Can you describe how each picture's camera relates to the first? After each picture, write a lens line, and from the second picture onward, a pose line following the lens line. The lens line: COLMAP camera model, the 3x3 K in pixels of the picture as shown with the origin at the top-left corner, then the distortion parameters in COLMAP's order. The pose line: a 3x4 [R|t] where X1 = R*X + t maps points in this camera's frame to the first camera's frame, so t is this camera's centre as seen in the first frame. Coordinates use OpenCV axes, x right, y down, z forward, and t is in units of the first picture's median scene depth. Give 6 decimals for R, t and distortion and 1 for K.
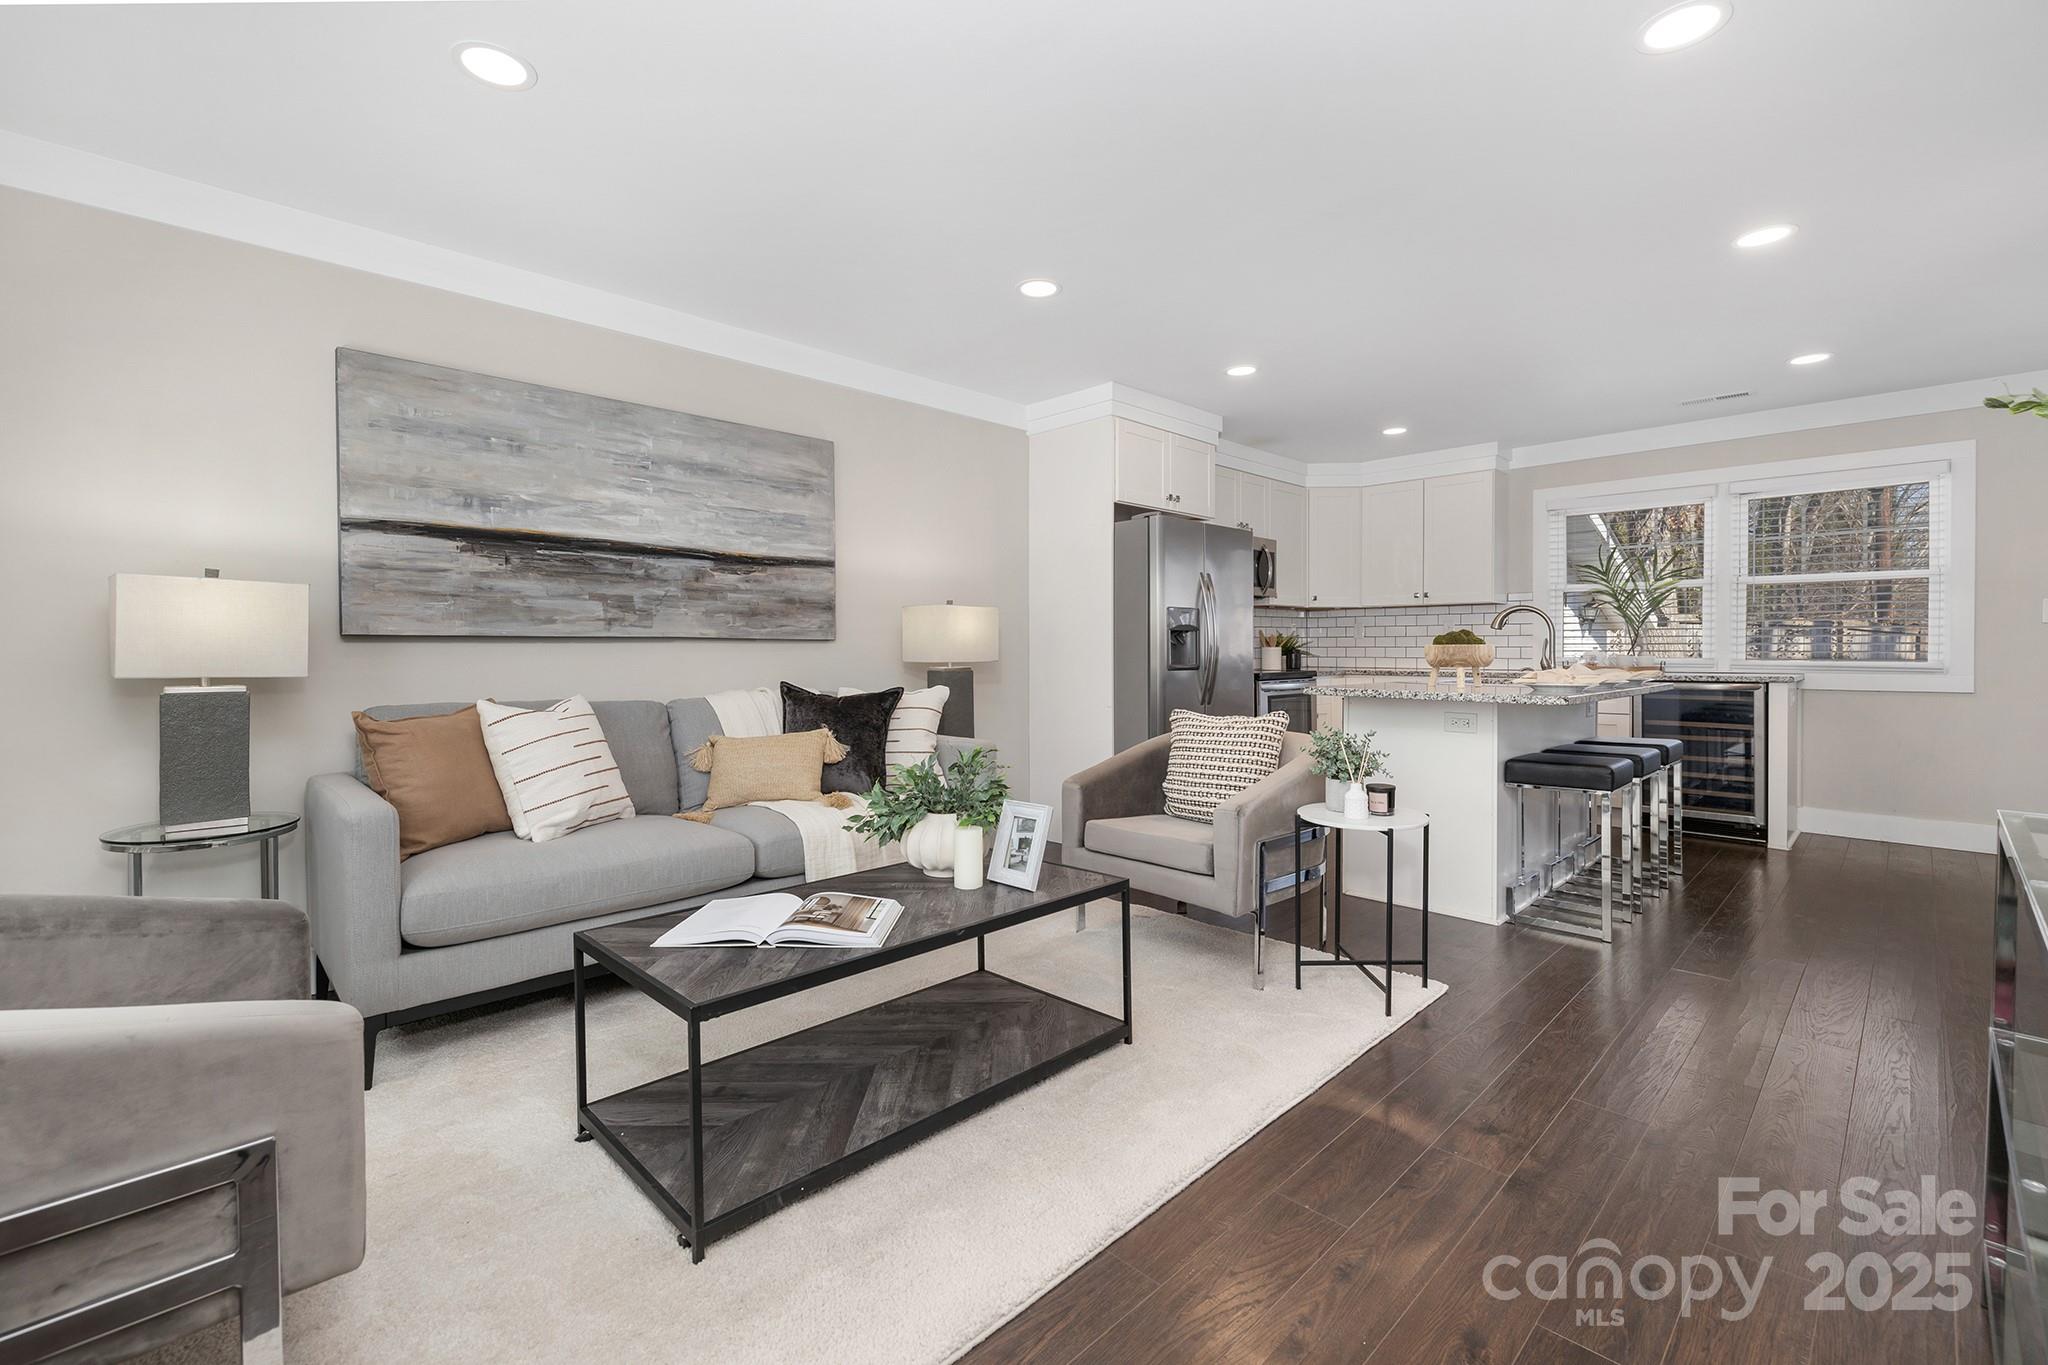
lens RADIAL K [[874.0, 0, 1023.0], [0, 874.0, 652.0], [0, 0, 1]] dist [0.005317, 0.000616]
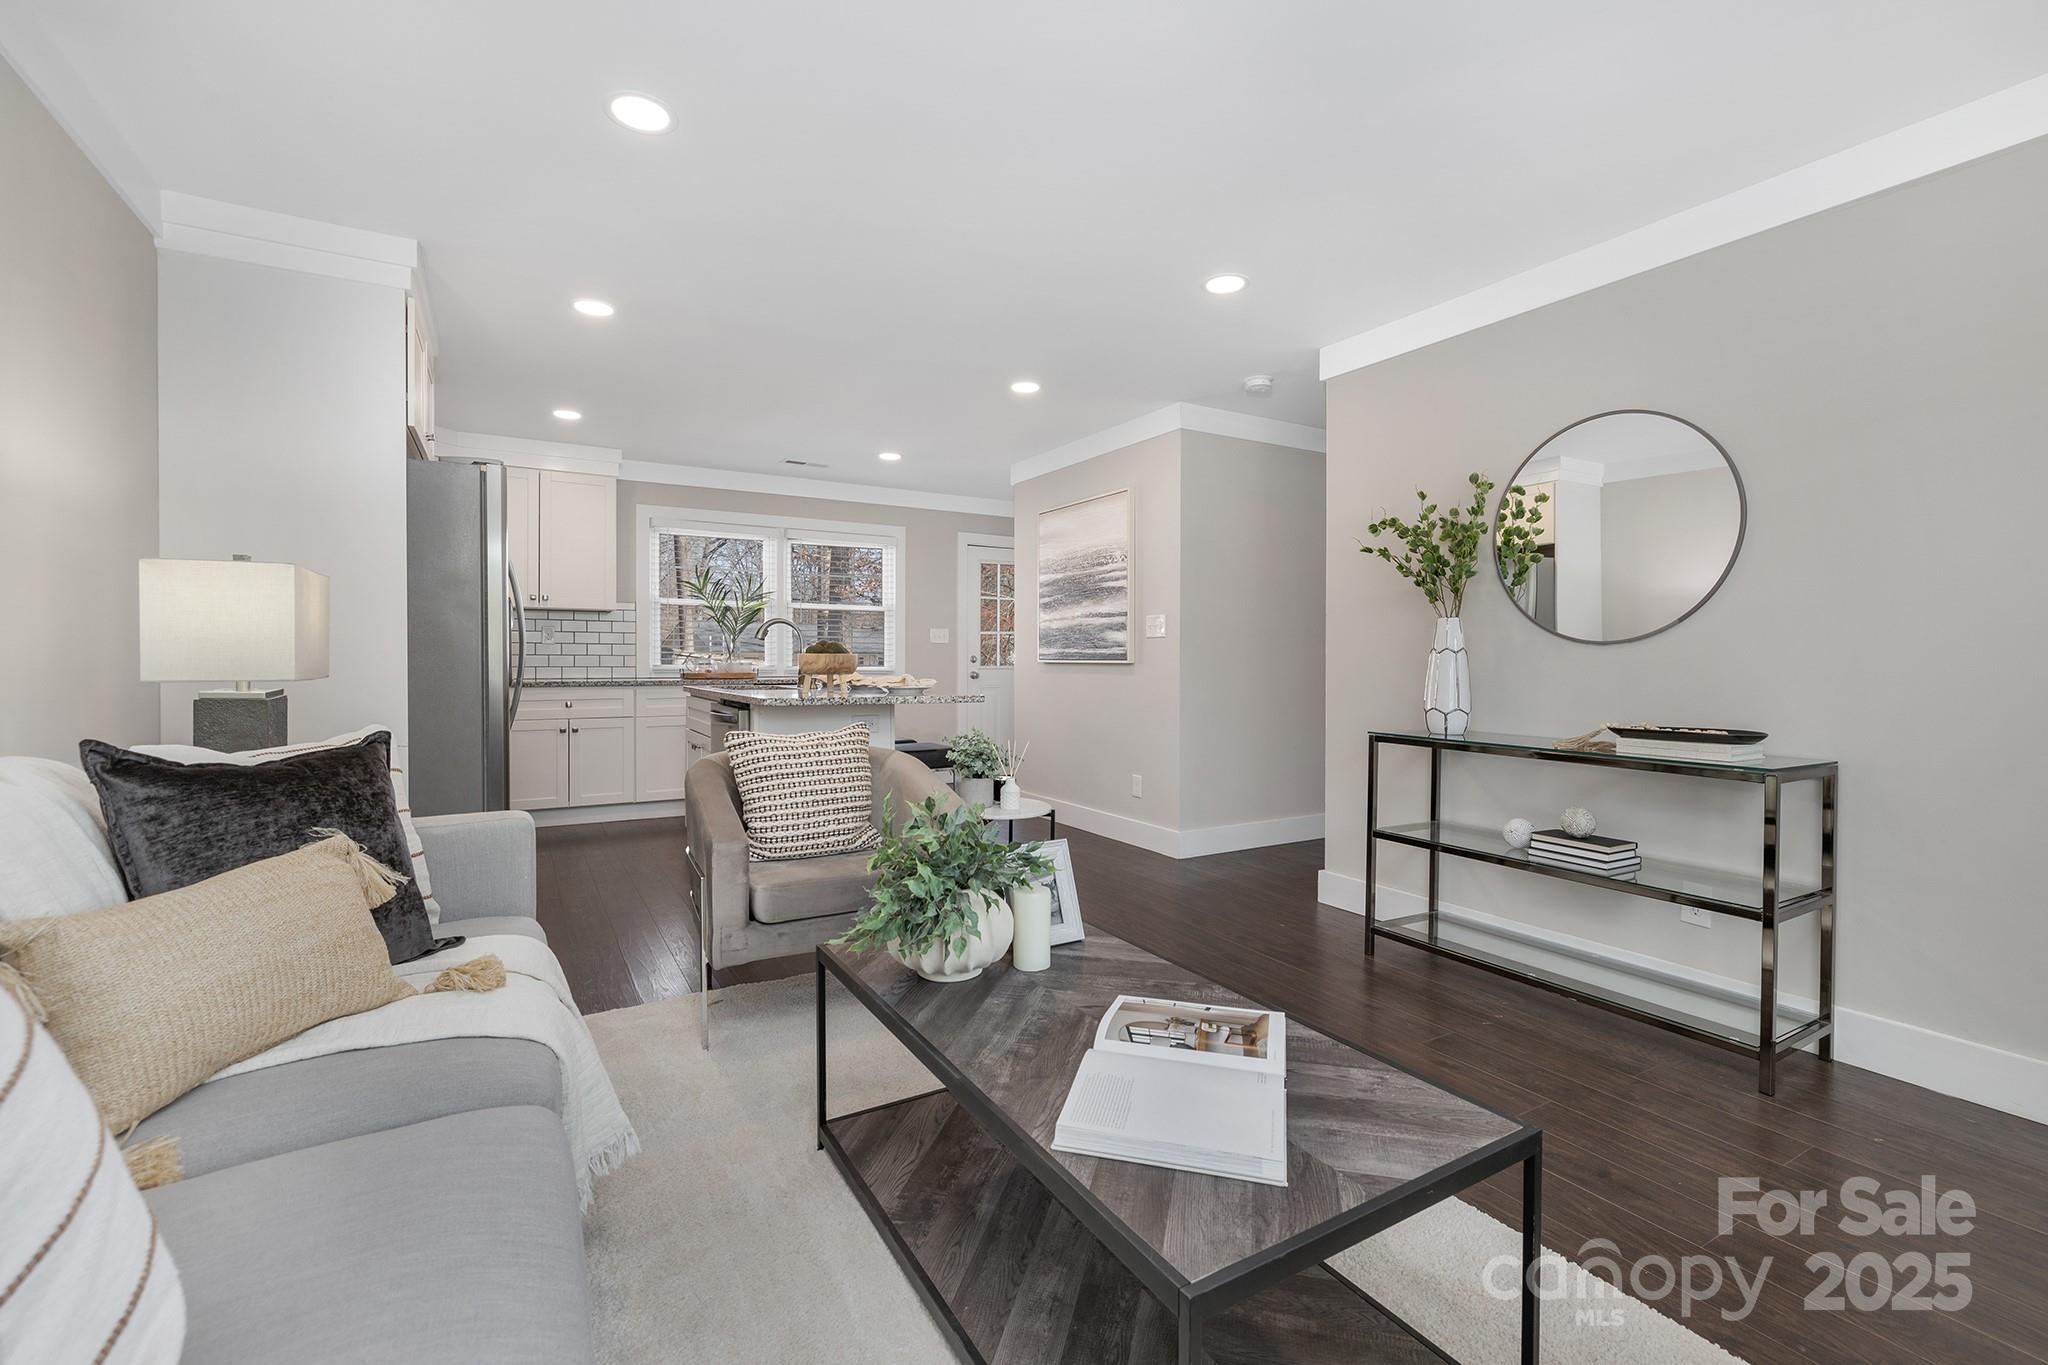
lens RADIAL K [[878.5, 0, 998.5], [0, 878.5, 656.7], [0, 0, 1]] dist [0.000537, -0.000227]
pose [[0.256873, 0.007037, 0.966420, -0.517843], [-0.003677, 0.999973, -0.006304, 0.000510], [-0.966438, -0.001935, 0.256892, 0.524926]]
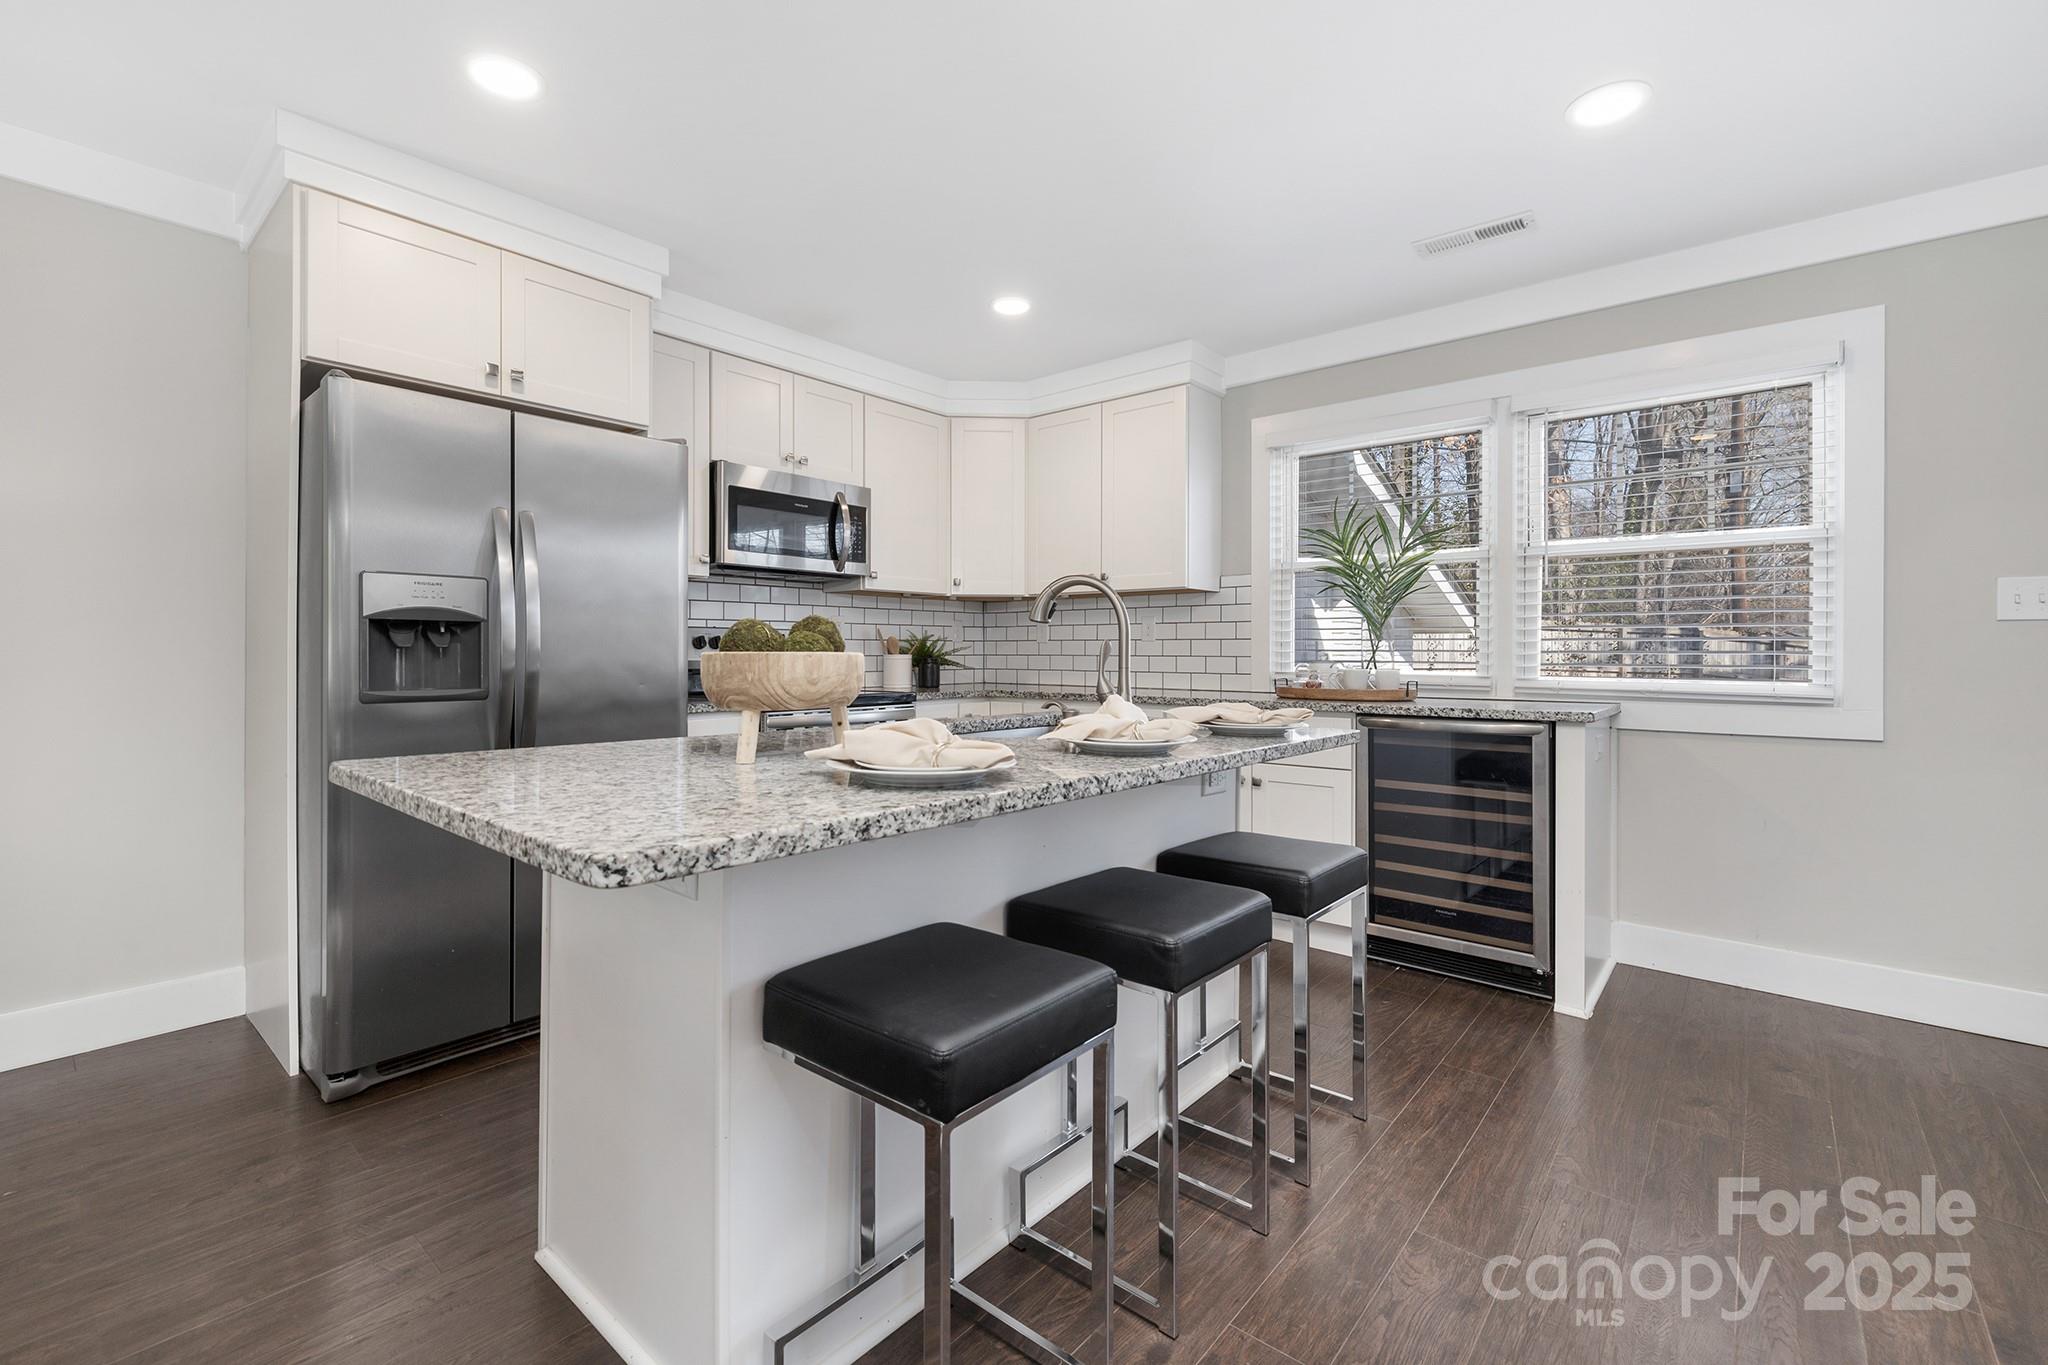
lens RADIAL K [[874.0, 0, 1023.0], [0, 874.0, 652.0], [0, 0, 1]] dist [0.005317, 0.000616]
pose [[0.996357, 0.004833, 0.085138, 0.590330], [-0.004324, 0.999972, -0.006162, -0.007645], [-0.085166, 0.005771, 0.996350, 0.596549]]
